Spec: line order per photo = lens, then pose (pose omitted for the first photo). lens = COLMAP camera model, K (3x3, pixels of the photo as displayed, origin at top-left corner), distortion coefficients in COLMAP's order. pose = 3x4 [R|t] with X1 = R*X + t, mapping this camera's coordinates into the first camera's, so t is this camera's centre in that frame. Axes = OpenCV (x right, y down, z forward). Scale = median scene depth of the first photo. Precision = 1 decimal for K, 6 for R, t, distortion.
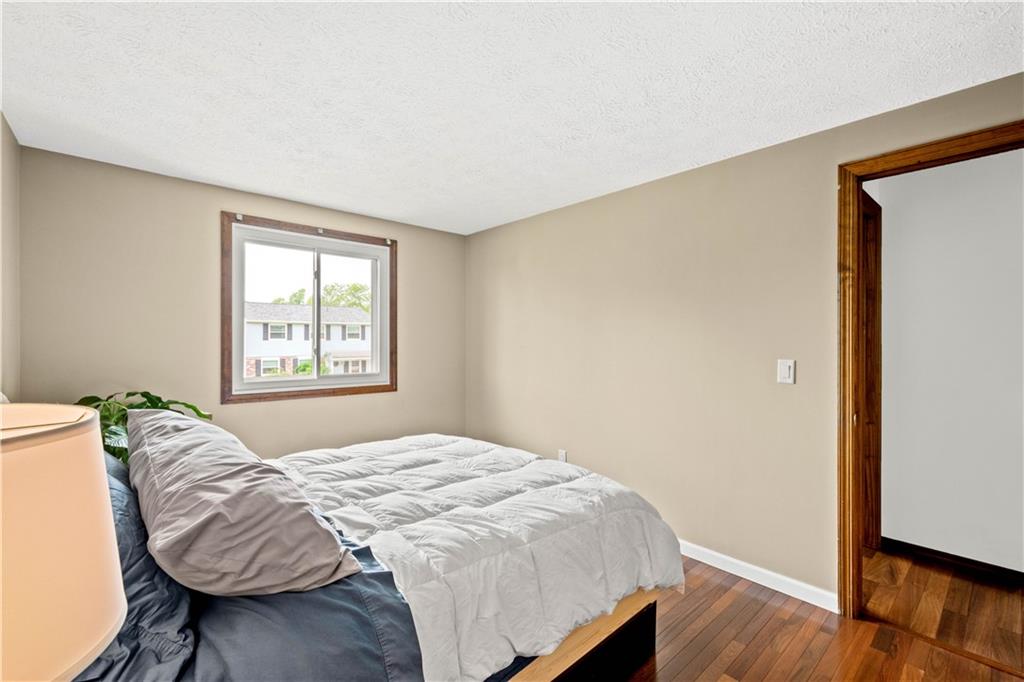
lens RADIAL K [[443.6, 0, 516.4], [0, 443.6, 343.5], [0, 0, 1]] dist [0.000689, 0.000045]
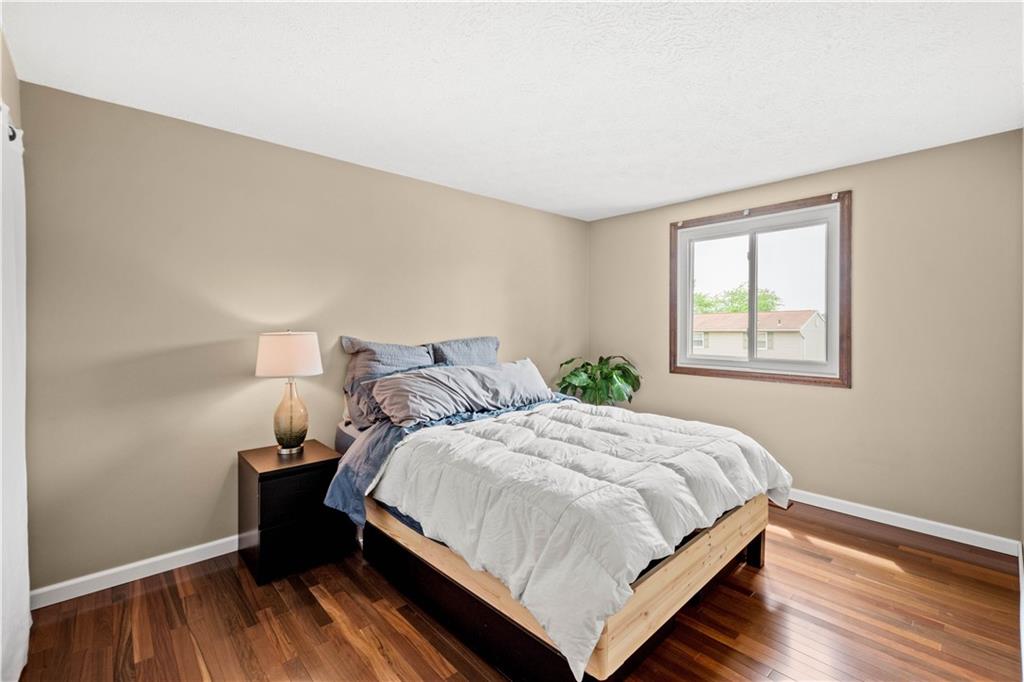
lens RADIAL K [[452.3, 0, 513.0], [0, 452.3, 335.2], [0, 0, 1]] dist [0.000882, 0.000017]
pose [[-0.011277, 0.012564, -0.999857, 0.570009], [-0.005455, 0.999905, 0.012626, 0.010803], [0.999922, 0.005596, -0.011207, 0.480077]]
